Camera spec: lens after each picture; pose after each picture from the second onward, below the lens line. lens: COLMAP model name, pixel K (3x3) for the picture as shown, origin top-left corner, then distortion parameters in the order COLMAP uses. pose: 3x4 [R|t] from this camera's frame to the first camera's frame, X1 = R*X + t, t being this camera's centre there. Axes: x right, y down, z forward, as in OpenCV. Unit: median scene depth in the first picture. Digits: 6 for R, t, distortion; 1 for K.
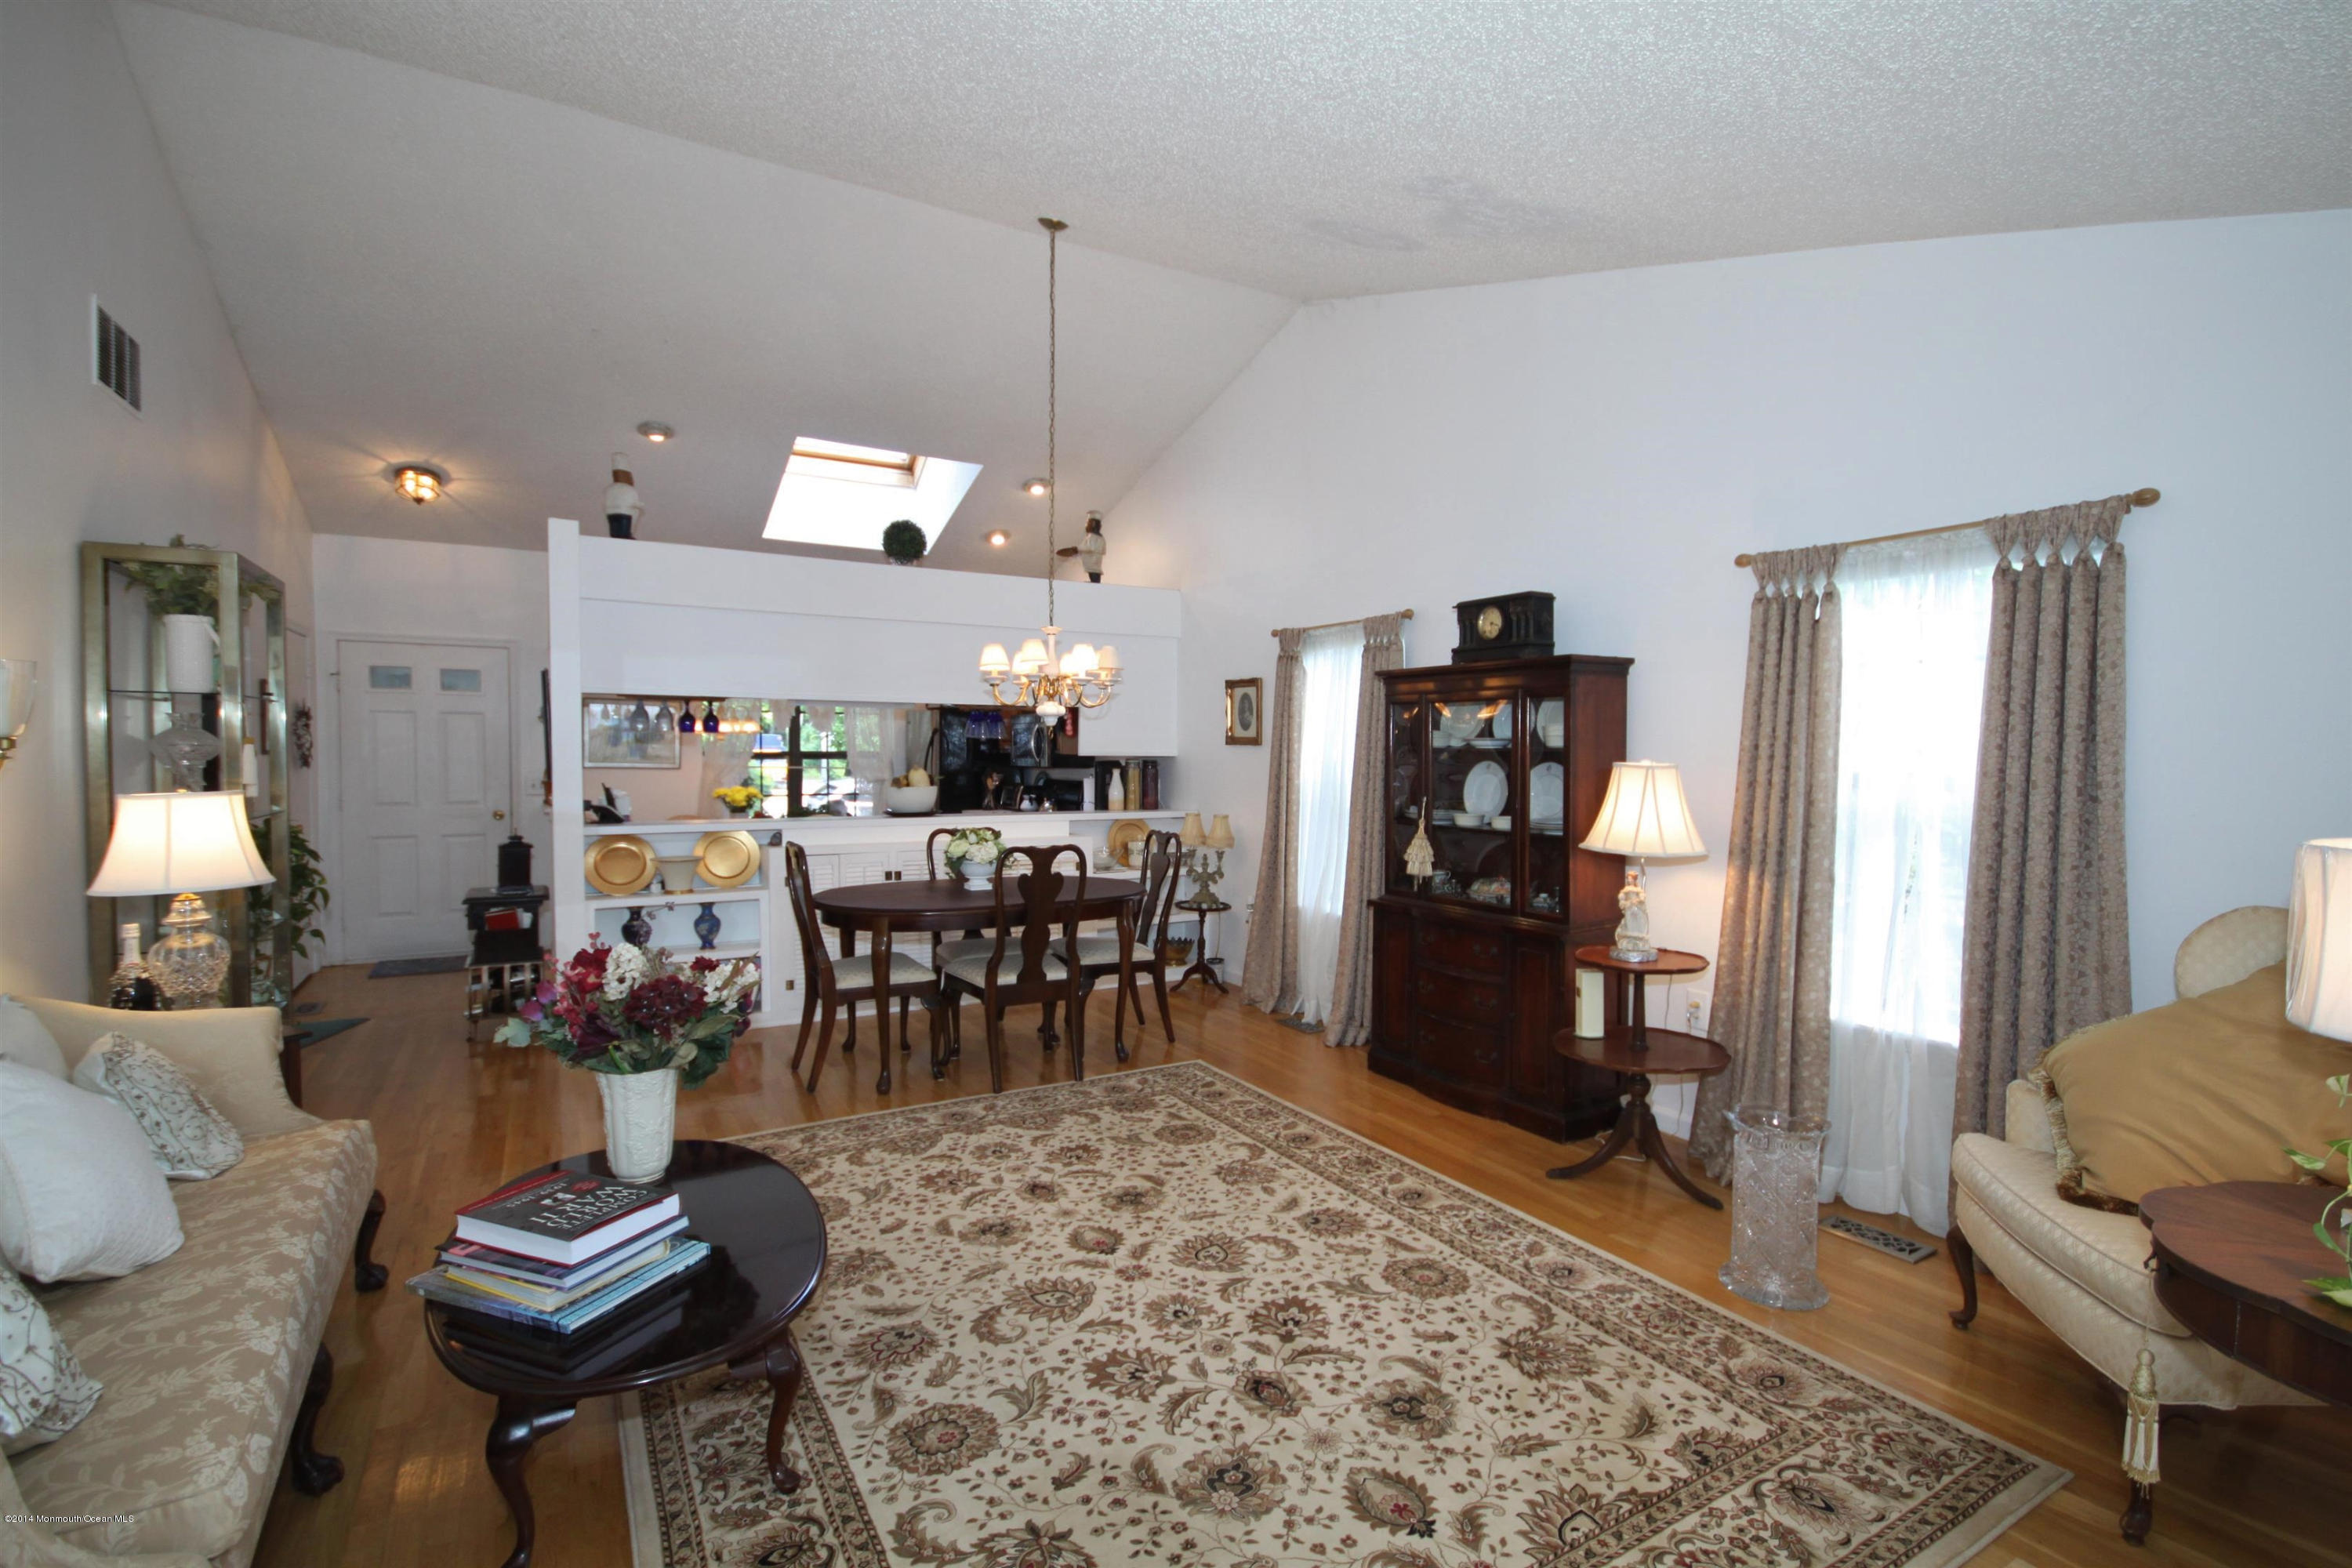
lens RADIAL K [[1066.9, 0, 1176.0], [0, 1066.9, 784.0], [0, 0, 1]] dist [-0.000393, -0.000040]
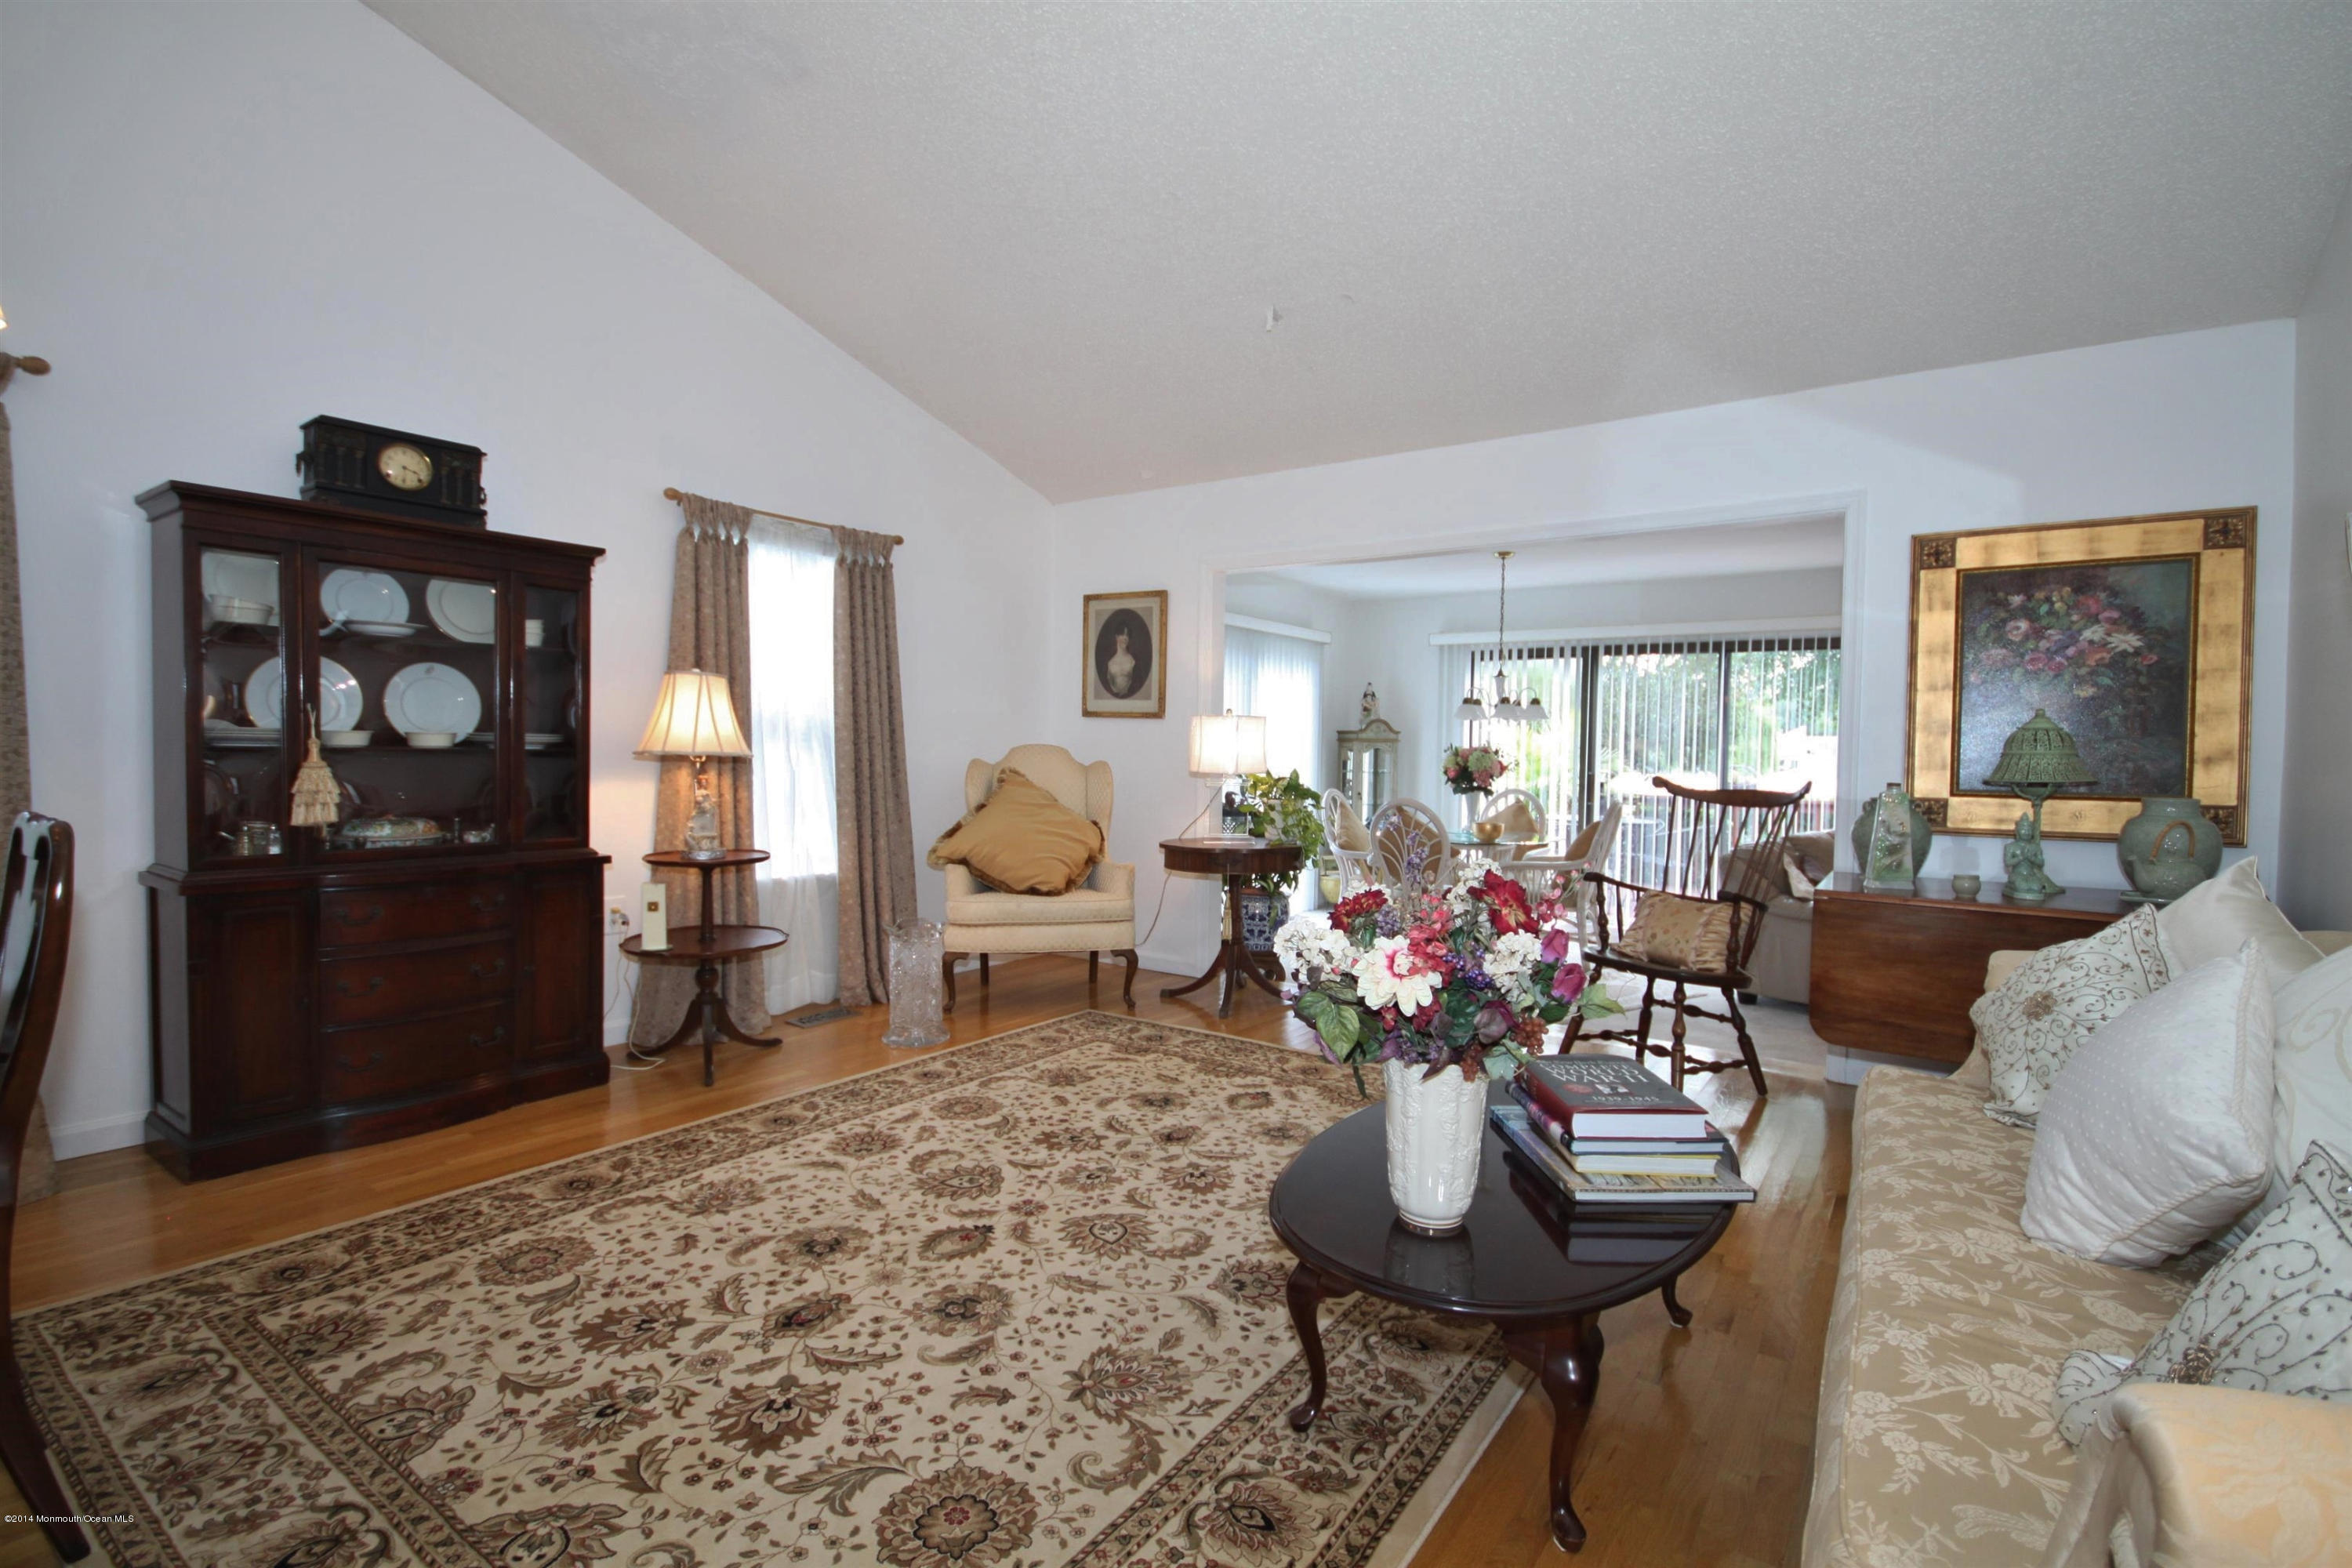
lens RADIAL K [[1094.8, 0, 1181.2], [0, 1094.8, 782.6], [0, 0, 1]] dist [0.005060, -0.007178]
pose [[-0.408928, -0.039293, 0.911720, -0.756089], [0.006195, 0.998930, 0.045830, 0.041992], [-0.912546, 0.024390, -0.408247, 1.014132]]
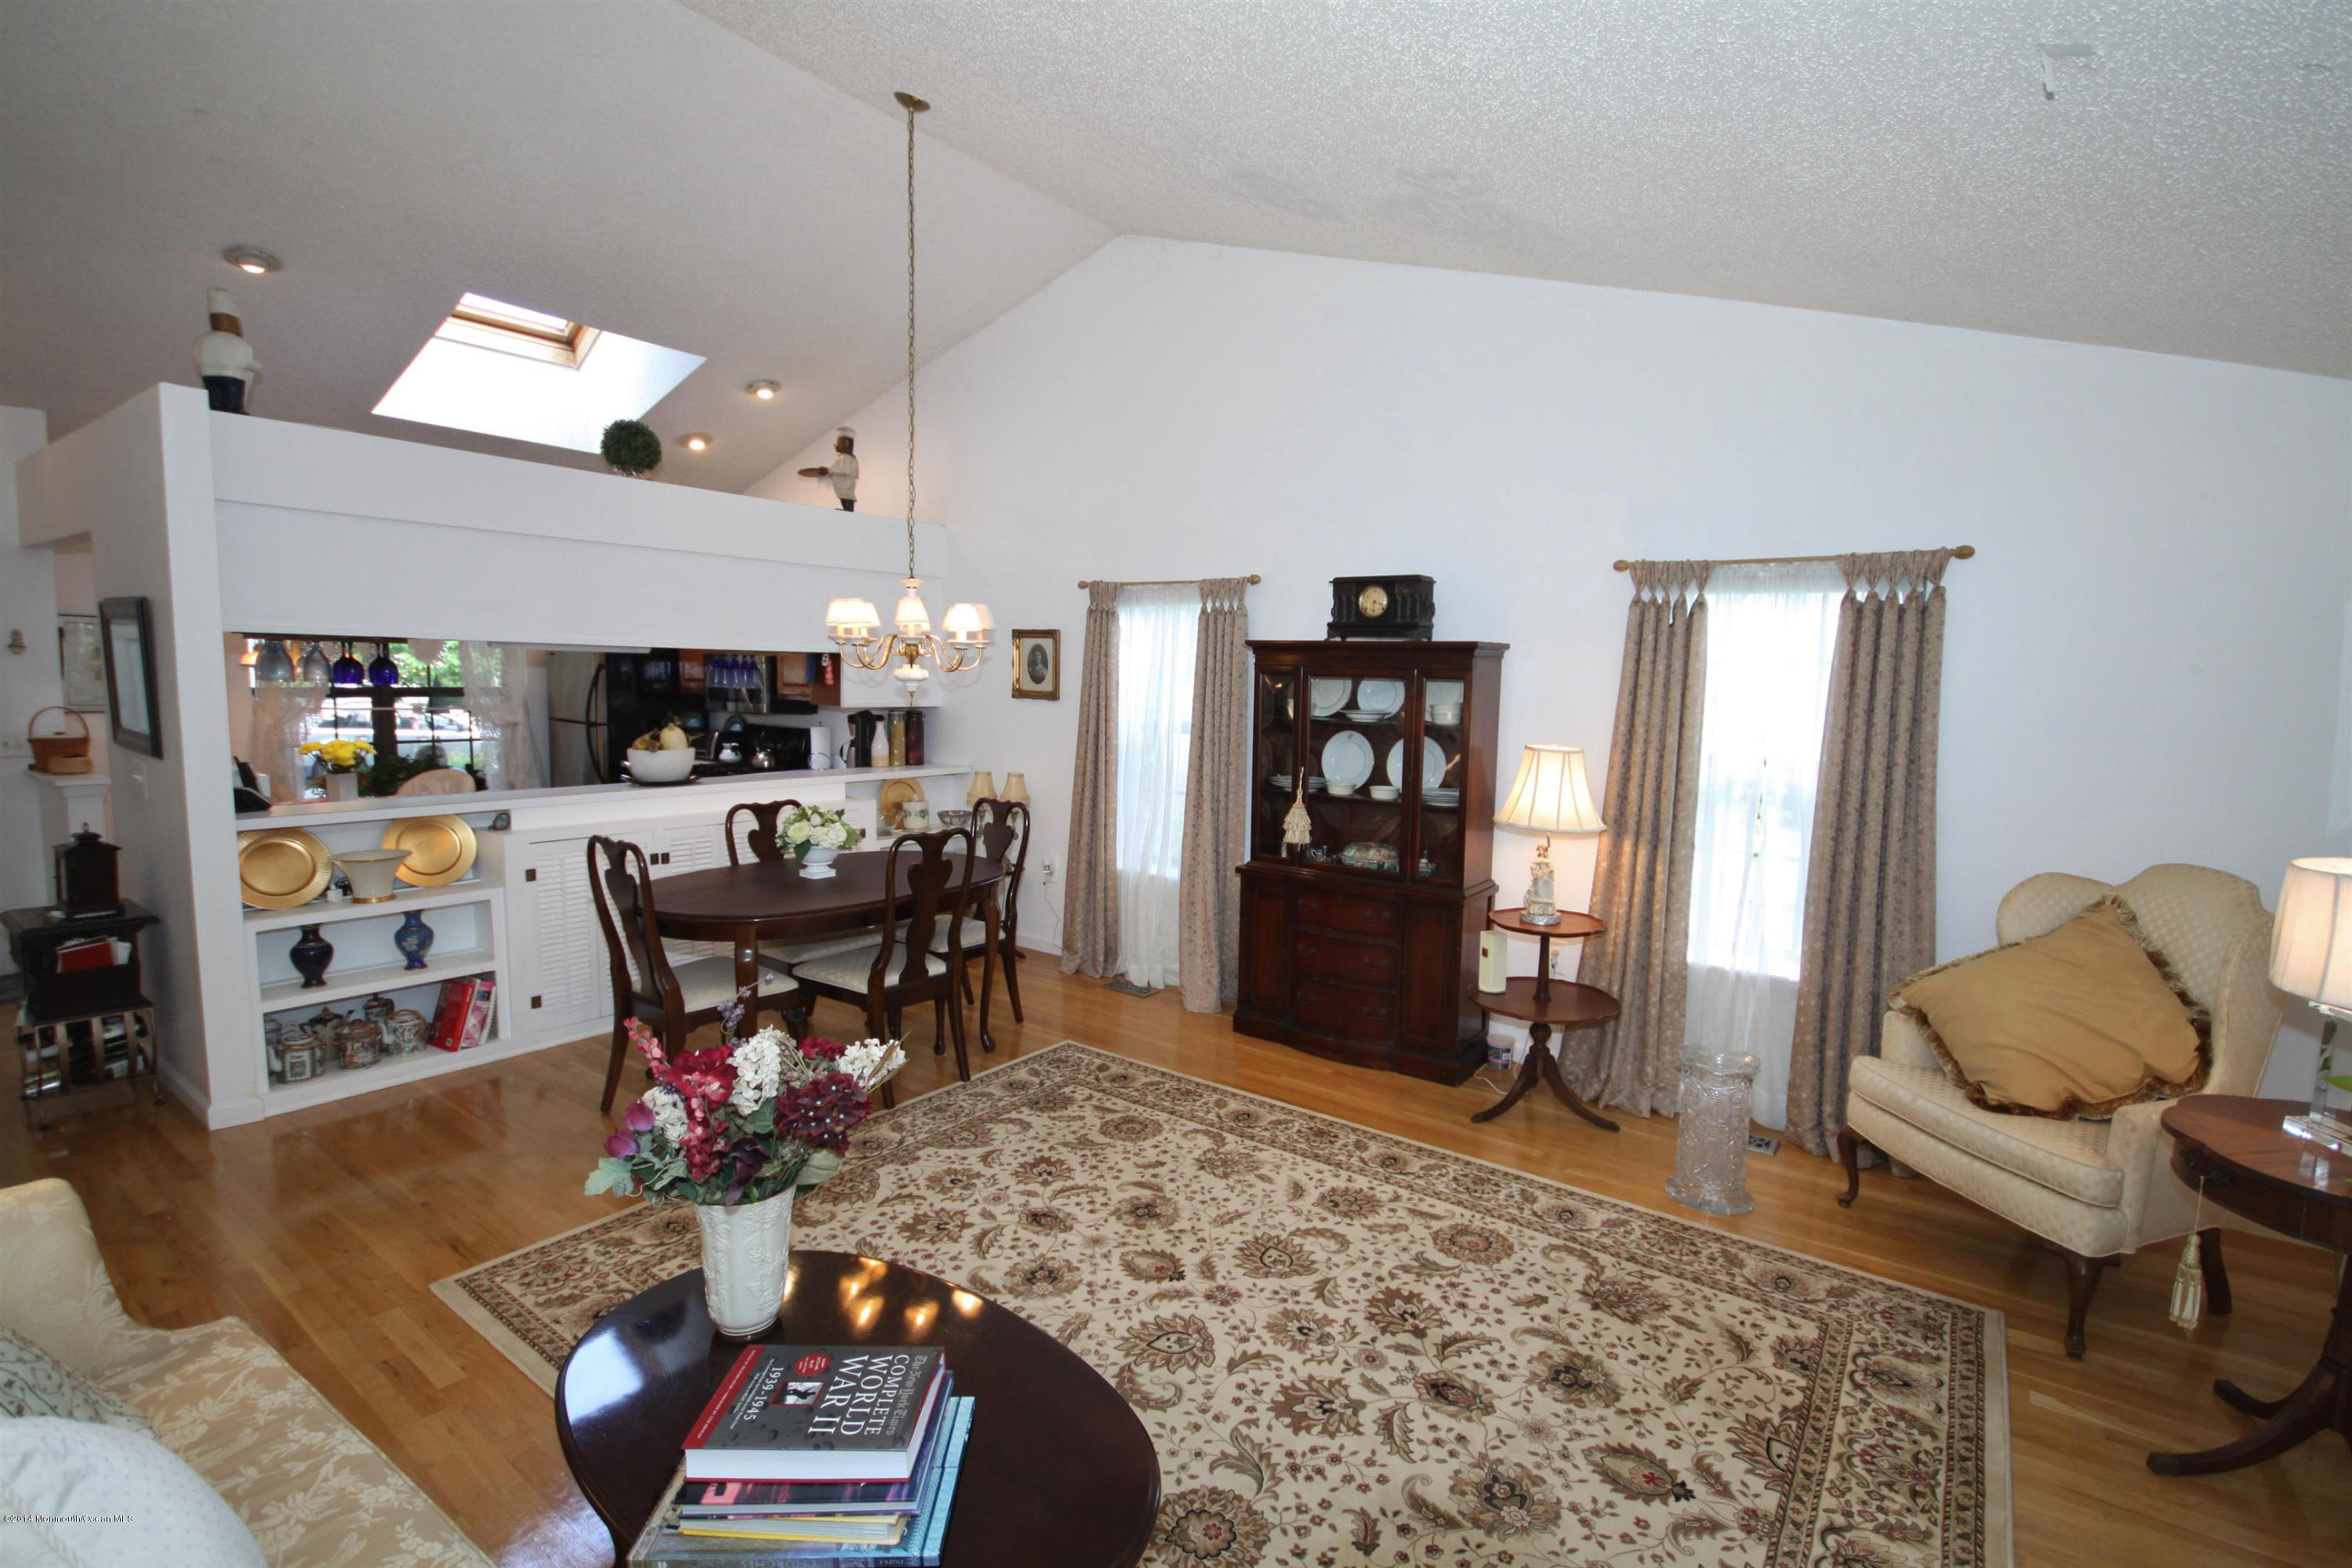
lens RADIAL K [[1074.1, 0, 1171.6], [0, 1074.1, 780.6], [0, 0, 1]] dist [-0.000792, -0.000396]
pose [[0.921691, -0.023691, 0.387201, -0.363416], [-0.005317, 0.997268, 0.073673, -0.064973], [-0.387888, -0.069963, 0.919047, 0.124015]]
